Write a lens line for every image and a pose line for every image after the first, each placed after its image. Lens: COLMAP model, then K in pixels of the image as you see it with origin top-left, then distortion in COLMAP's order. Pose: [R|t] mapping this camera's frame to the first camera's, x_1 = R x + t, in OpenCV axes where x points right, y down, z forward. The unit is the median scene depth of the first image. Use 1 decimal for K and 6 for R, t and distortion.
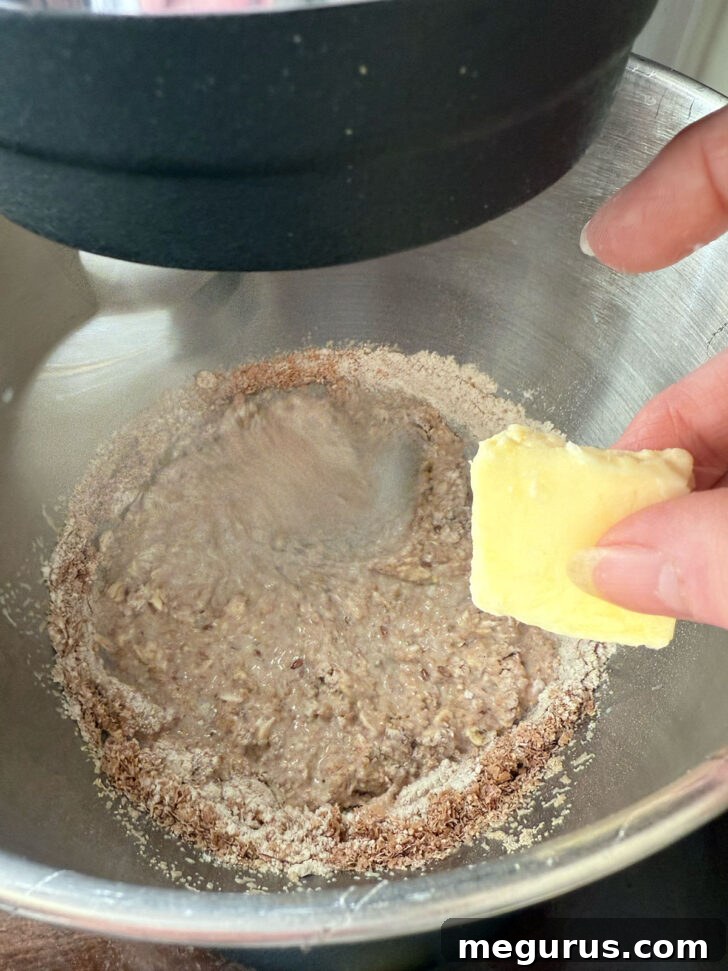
lens RADIAL K [[759.0, 0, 364.0], [0, 759.0, 485.5], [0, 0, 1]] dist [-0.000916, -0.002516]
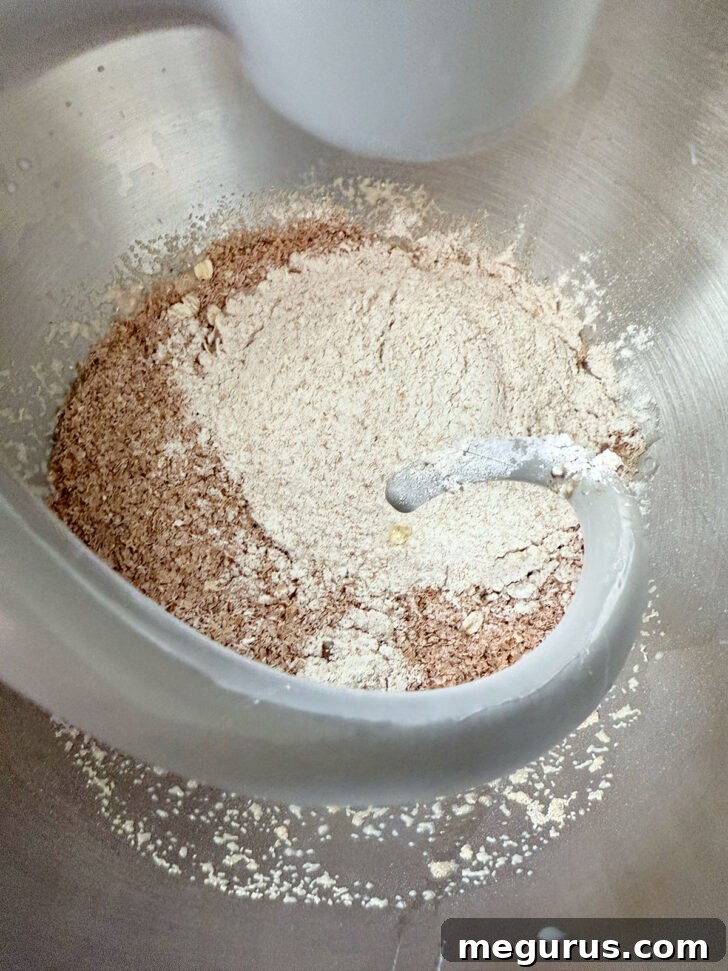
lens RADIAL K [[759.0, 0, 364.0], [0, 759.0, 485.5], [0, 0, 1]] dist [-0.000916, -0.002516]
pose [[0.999495, 0.031732, -0.001661, -0.009928], [-0.030760, 0.979340, 0.199866, -0.050669], [0.007969, -0.199714, 0.979822, 0.225685]]
